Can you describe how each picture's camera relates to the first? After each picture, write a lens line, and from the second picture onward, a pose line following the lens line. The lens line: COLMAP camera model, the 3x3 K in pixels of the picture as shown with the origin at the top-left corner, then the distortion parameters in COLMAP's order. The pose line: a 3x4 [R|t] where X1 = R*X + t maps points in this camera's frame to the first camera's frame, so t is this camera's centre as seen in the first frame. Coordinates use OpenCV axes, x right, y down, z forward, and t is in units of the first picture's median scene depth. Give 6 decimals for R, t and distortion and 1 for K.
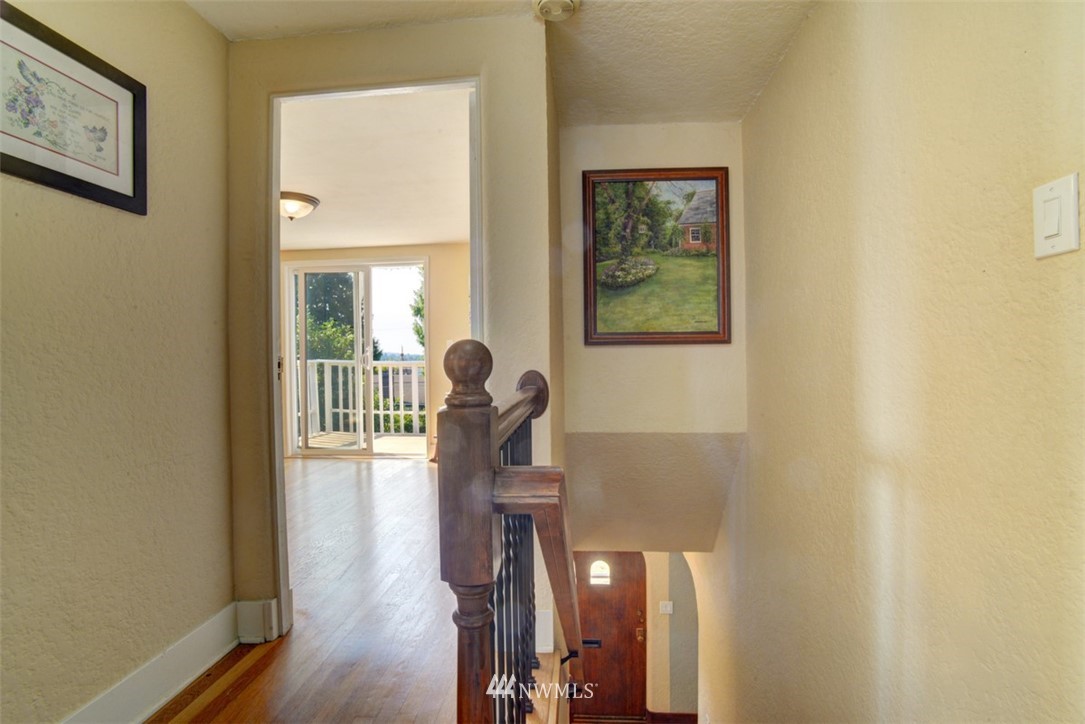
lens RADIAL K [[522.3, 0, 549.4], [0, 522.3, 364.8], [0, 0, 1]] dist [-0.038389, 0.013203]
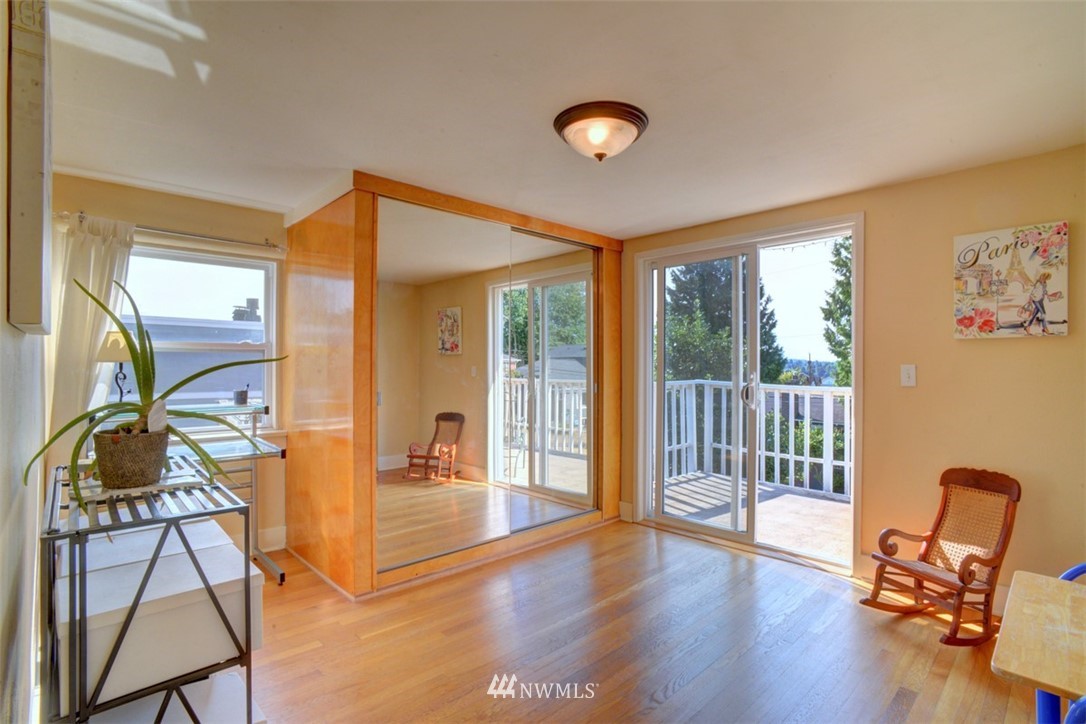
lens RADIAL K [[522.8, 0, 546.9], [0, 522.8, 370.3], [0, 0, 1]] dist [-0.038389, 0.013203]
pose [[0.735827, 0.017563, -0.676941, -0.070912], [-0.019219, 0.999803, 0.005049, -0.024777], [0.676896, 0.009294, 0.736020, 0.248307]]
